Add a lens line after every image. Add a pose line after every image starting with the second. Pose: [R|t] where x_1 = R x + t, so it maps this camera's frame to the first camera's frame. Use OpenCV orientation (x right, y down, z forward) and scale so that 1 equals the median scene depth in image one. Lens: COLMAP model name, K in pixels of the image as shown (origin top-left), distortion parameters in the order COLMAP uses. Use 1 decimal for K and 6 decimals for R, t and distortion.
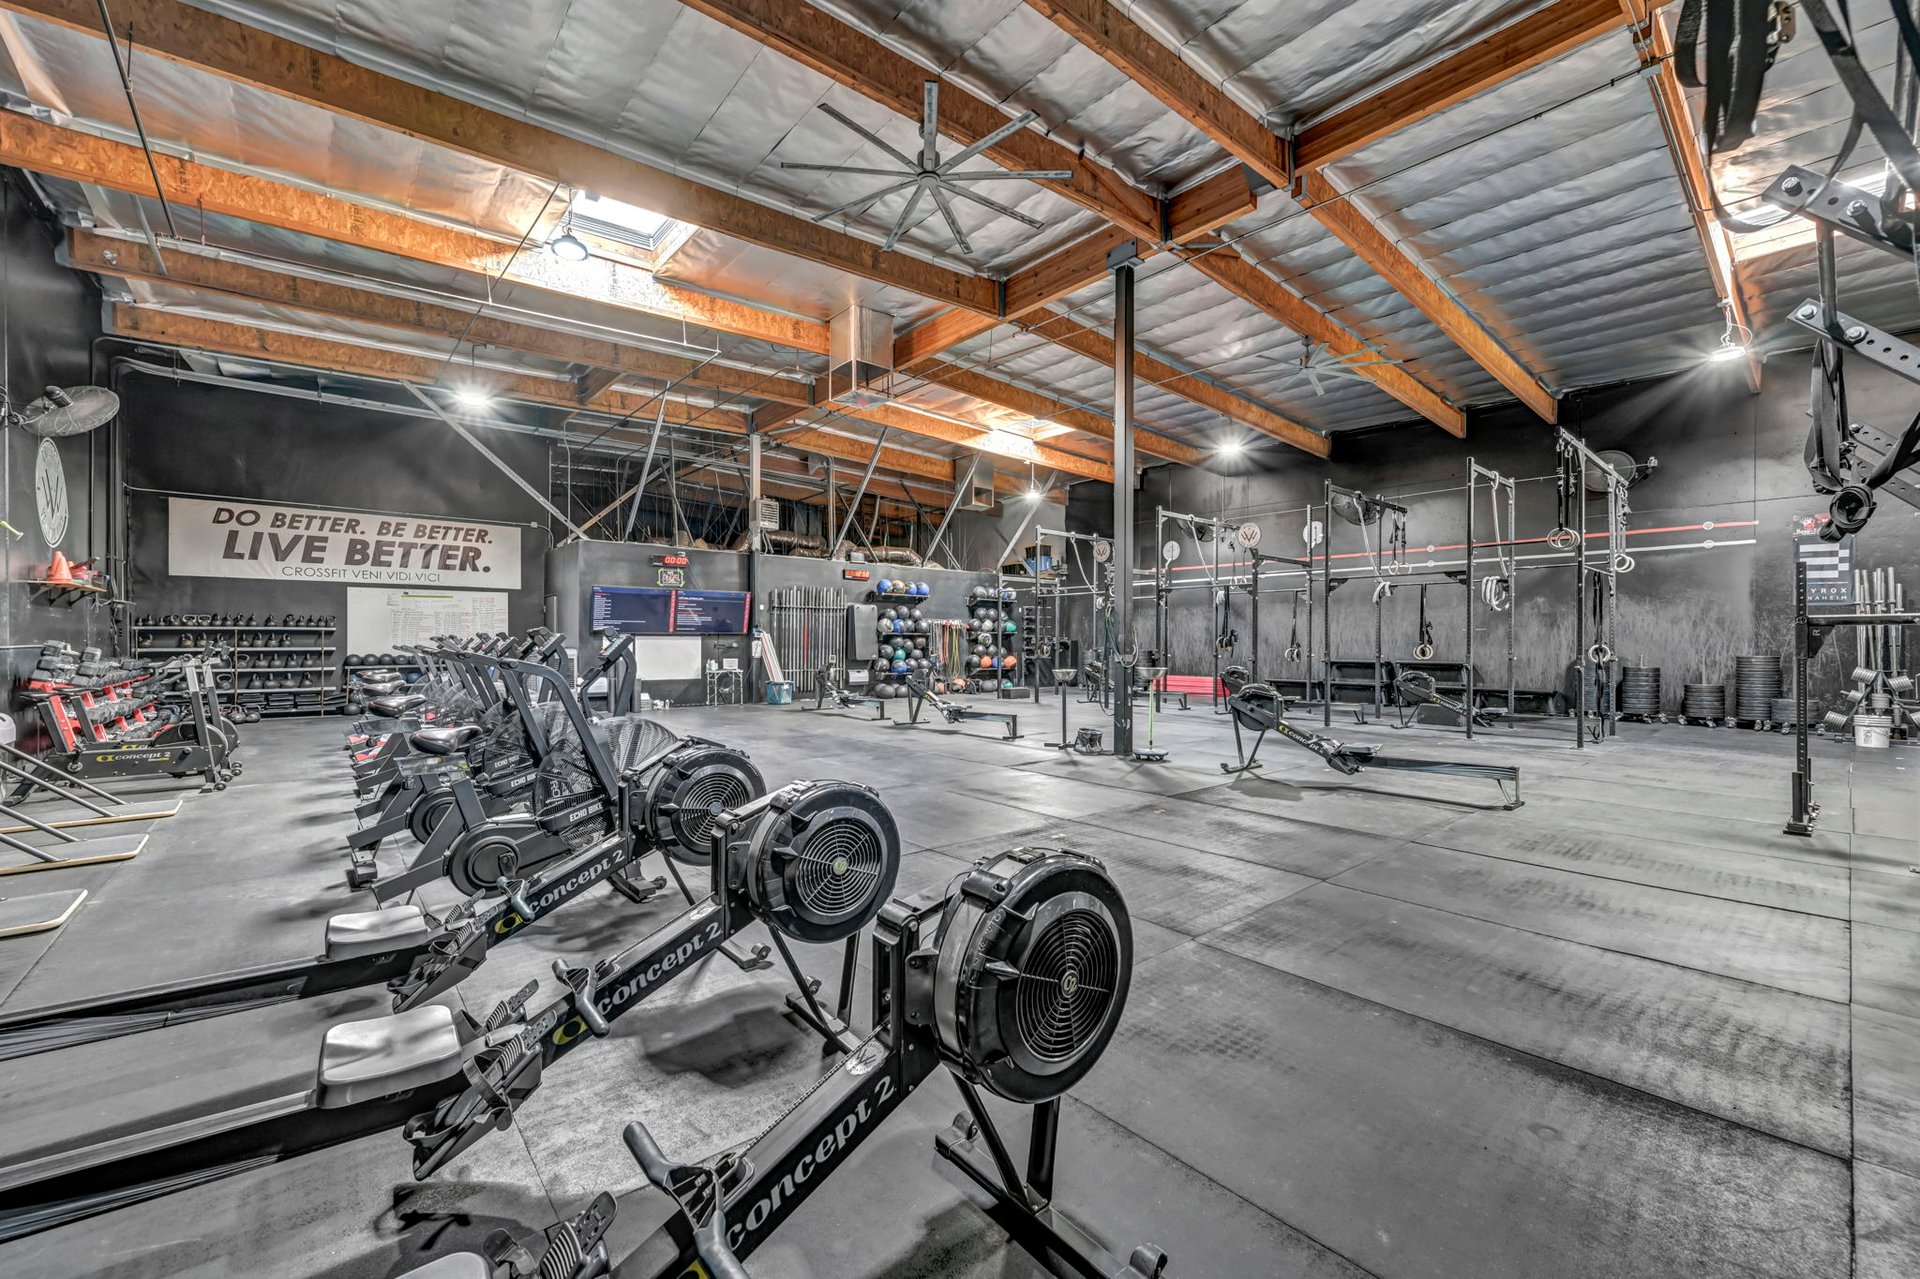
lens RADIAL K [[770.8, 0, 960.2], [0, 770.8, 632.6], [0, 0, 1]] dist [-0.002843, -0.000393]
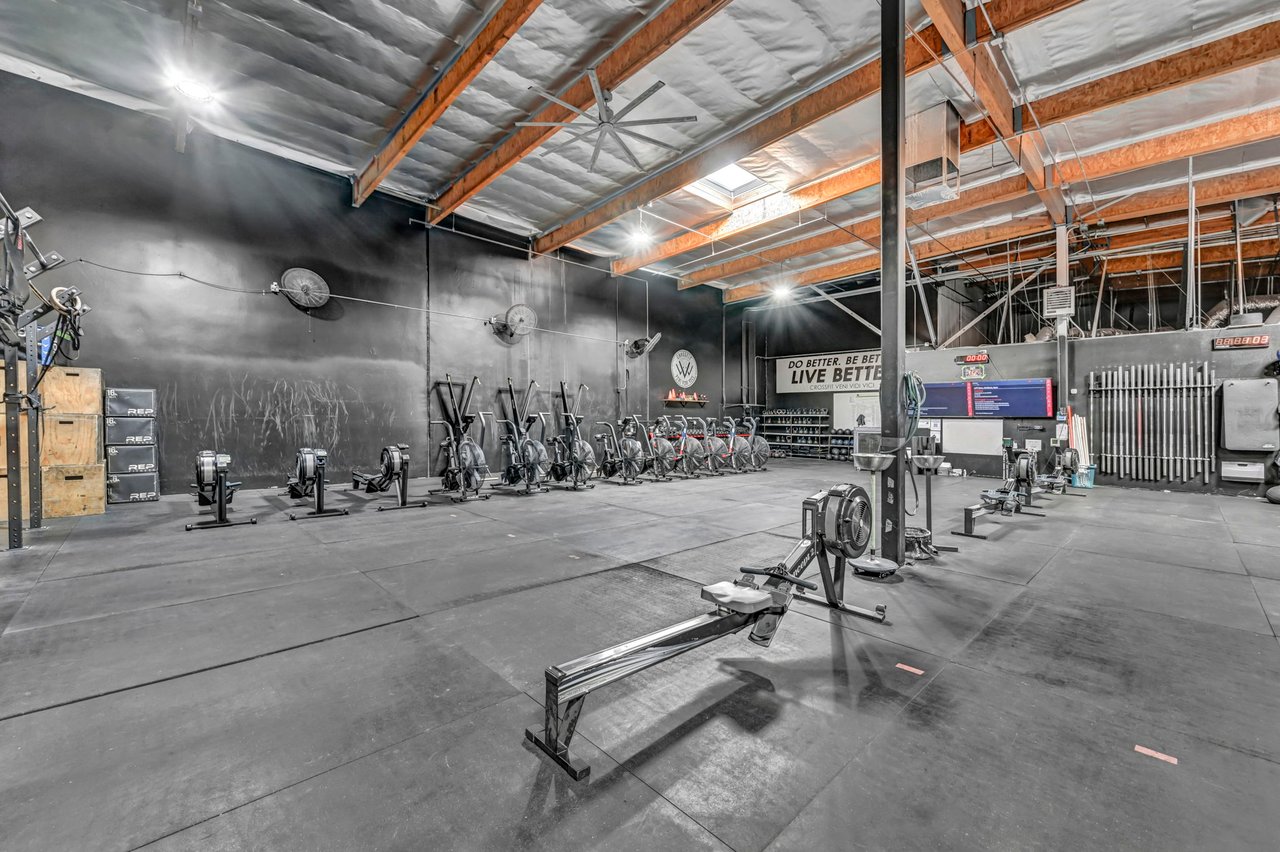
lens RADIAL K [[513.9, 0, 644.4], [0, 513.9, 424.5], [0, 0, 1]] dist [-0.002843, -0.000393]
pose [[0.063196, 0.009244, -0.997958, 0.432076], [0.000232, 0.999957, 0.009278, 0.005451], [0.998001, -0.000818, 0.063191, 0.429803]]
